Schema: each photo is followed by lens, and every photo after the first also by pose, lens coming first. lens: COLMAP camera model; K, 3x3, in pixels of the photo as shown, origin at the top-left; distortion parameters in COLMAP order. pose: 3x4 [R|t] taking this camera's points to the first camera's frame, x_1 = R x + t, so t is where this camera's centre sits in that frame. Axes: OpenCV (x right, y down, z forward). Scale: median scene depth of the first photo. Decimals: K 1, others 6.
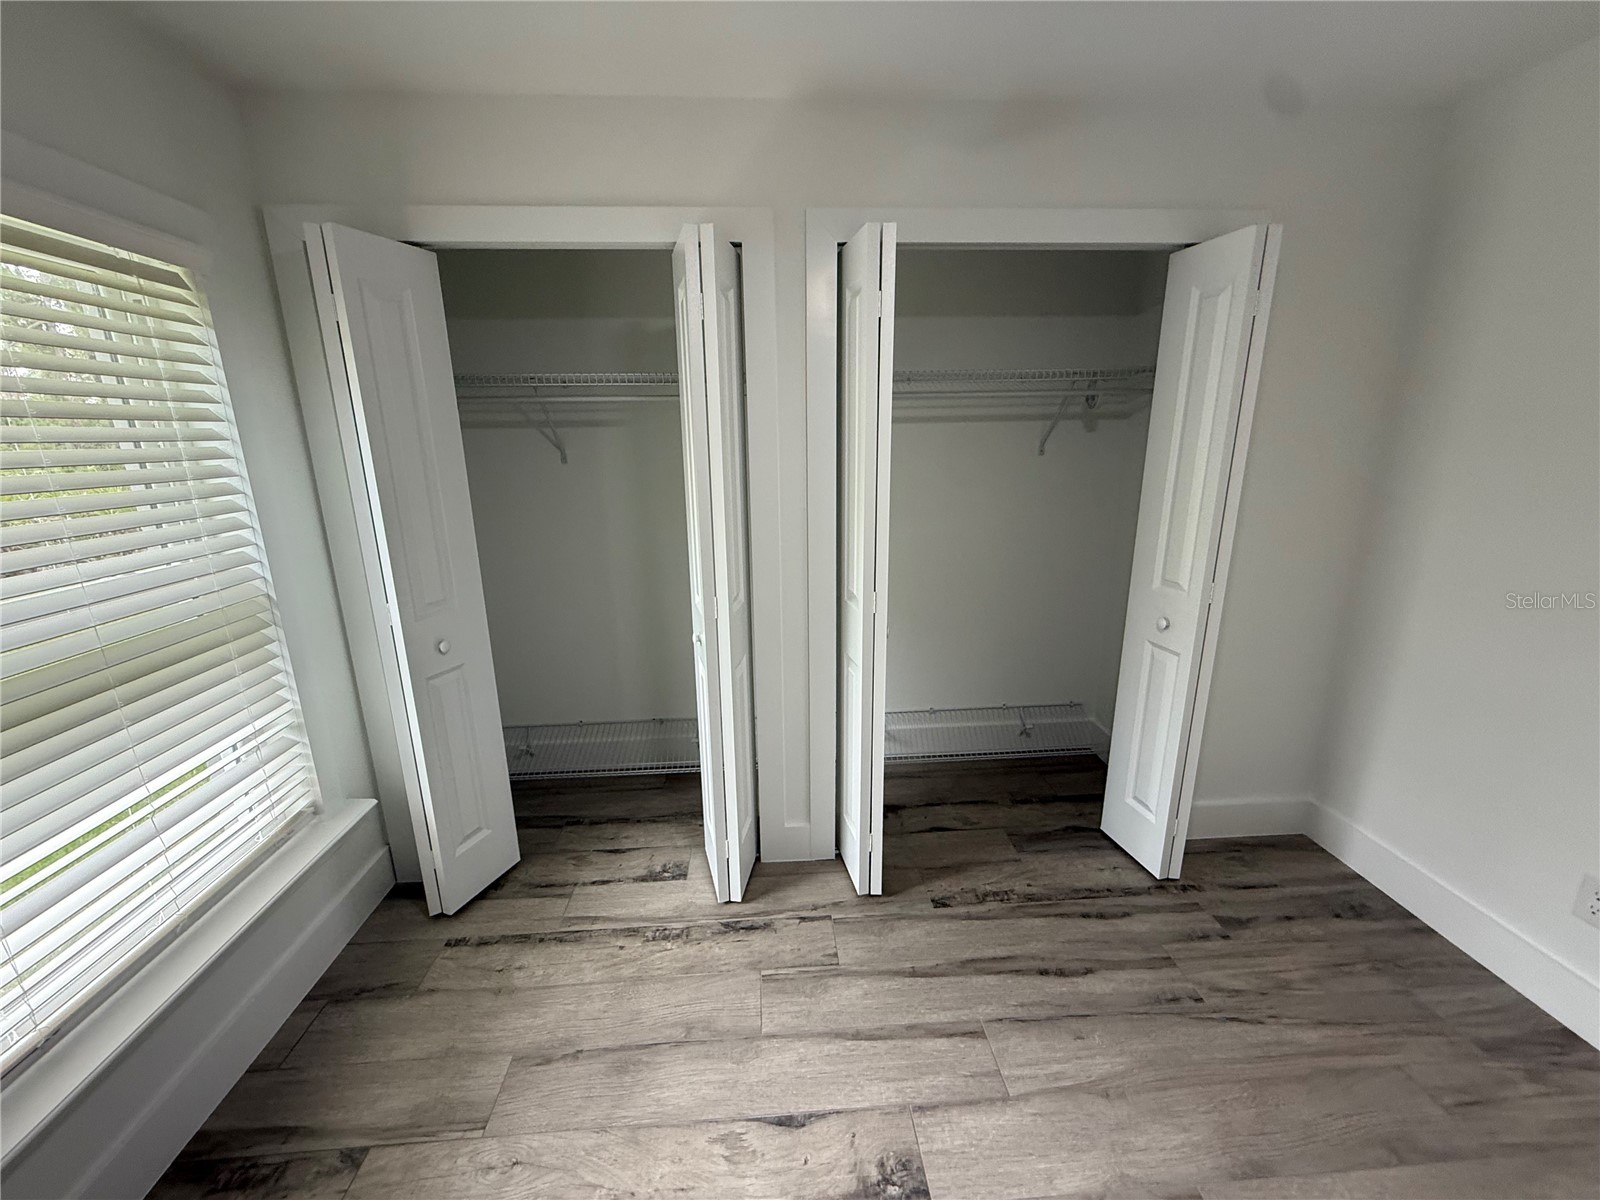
lens RADIAL K [[636.0, 0, 796.1], [0, 636.0, 599.0], [0, 0, 1]] dist [-0.000791, -0.000086]
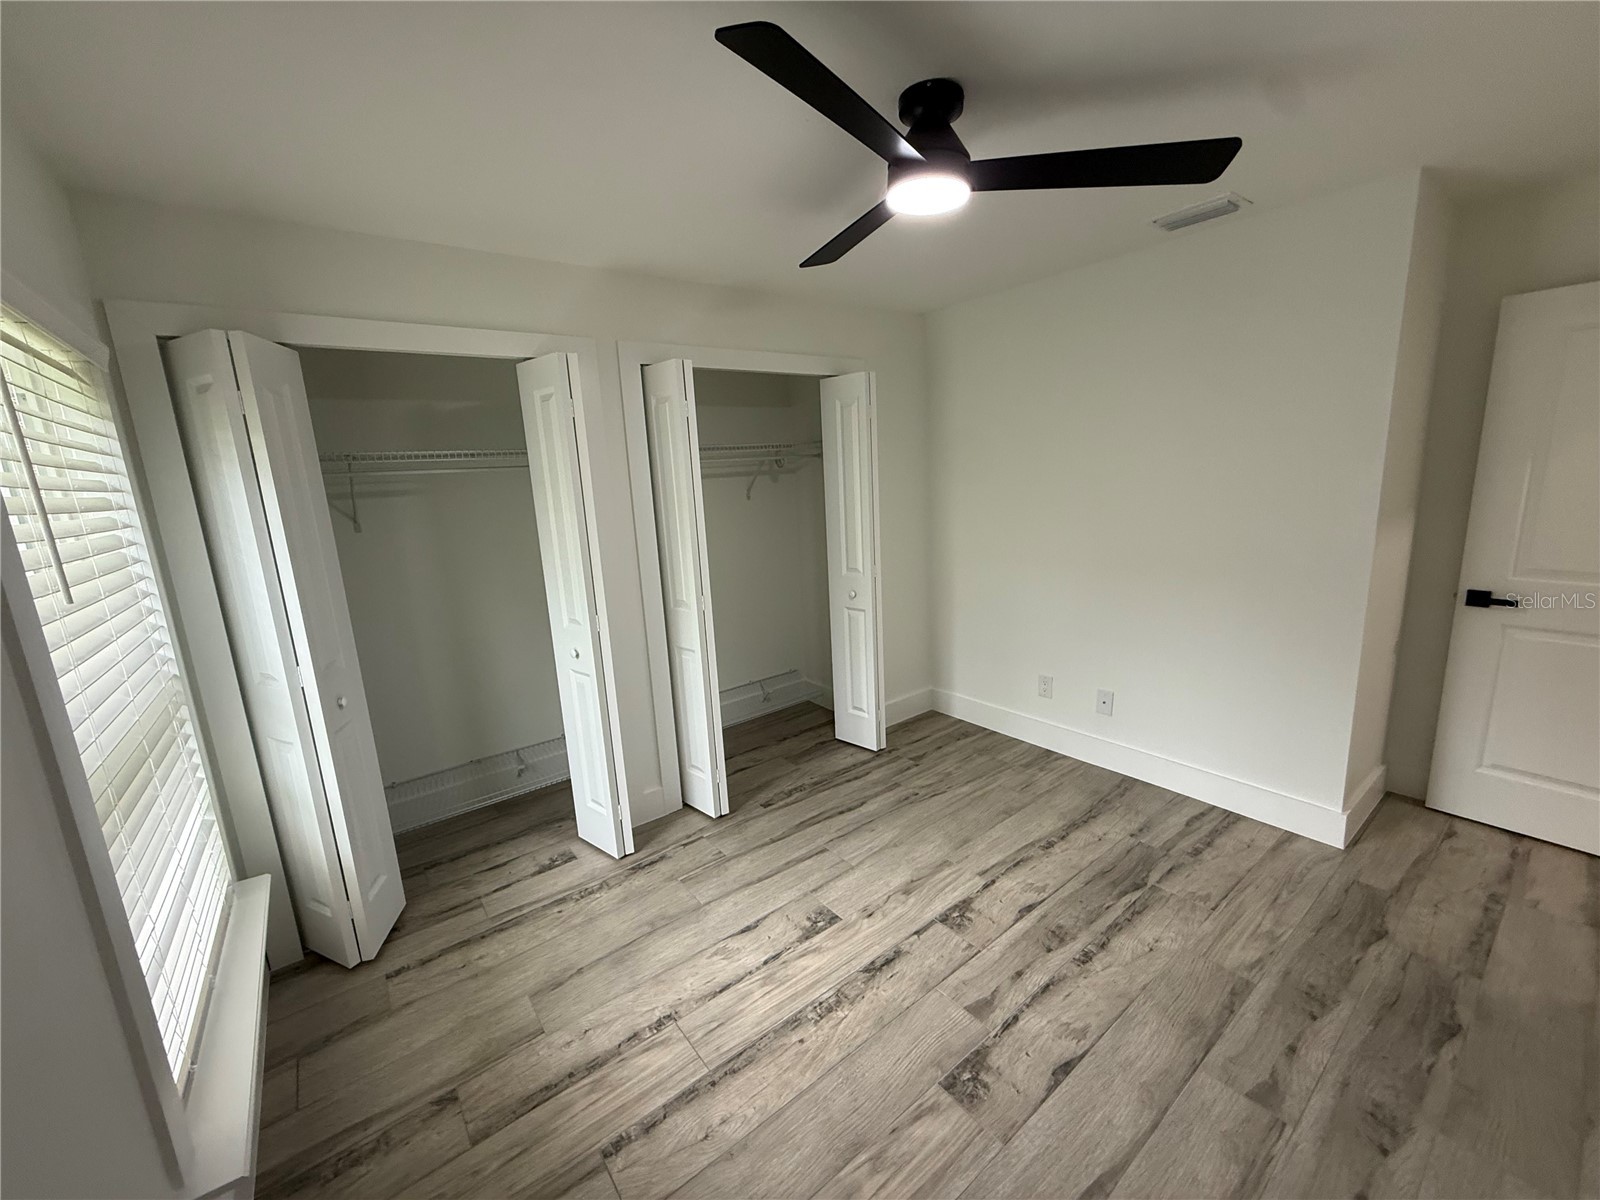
lens RADIAL K [[637.3, 0, 797.3], [0, 637.3, 600.1], [0, 0, 1]] dist [-0.000565, -0.000174]
pose [[0.828414, -0.140390, 0.542237, -0.470732], [0.181044, 0.983228, -0.022027, 0.067755], [-0.530050, 0.116417, 0.839937, -0.337038]]
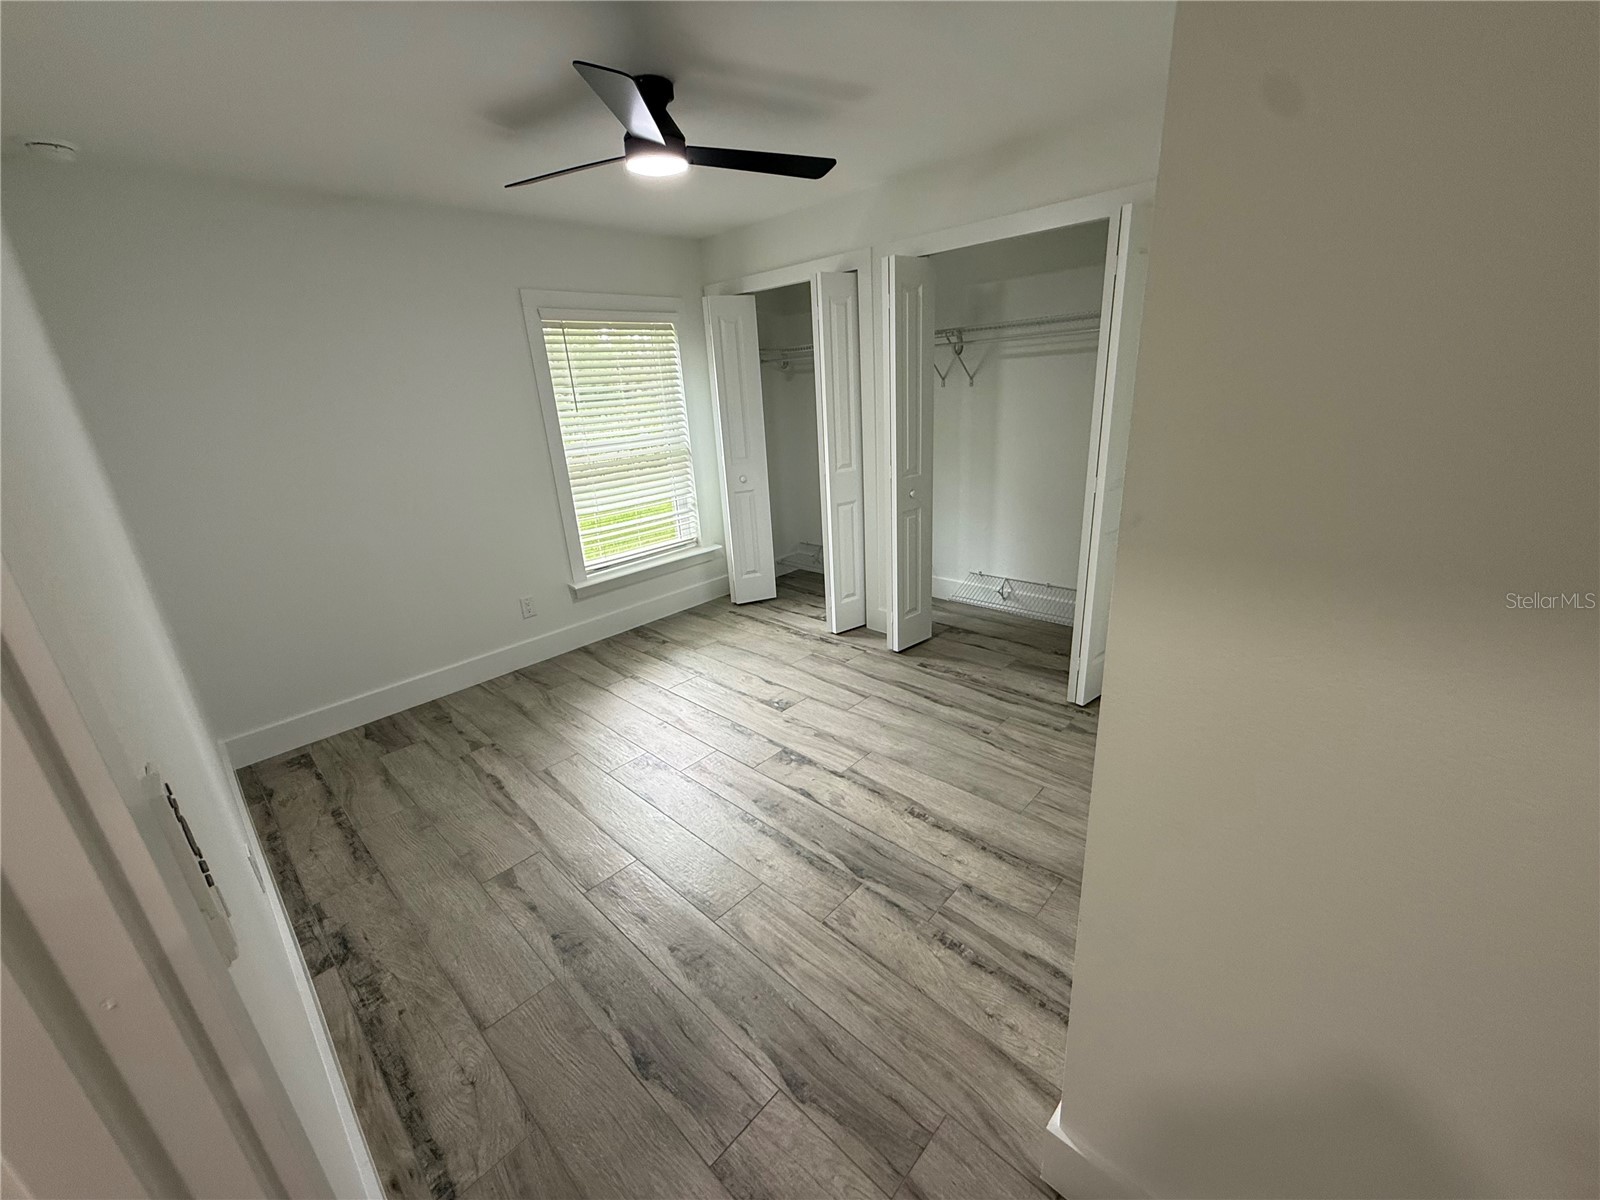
lens RADIAL K [[637.3, 0, 797.3], [0, 637.3, 600.1], [0, 0, 1]] dist [-0.000565, -0.000174]
pose [[0.675280, 0.214566, -0.705661, 1.215266], [-0.133921, 0.976515, 0.168768, 0.084815], [0.725301, -0.019463, 0.688157, -0.395168]]
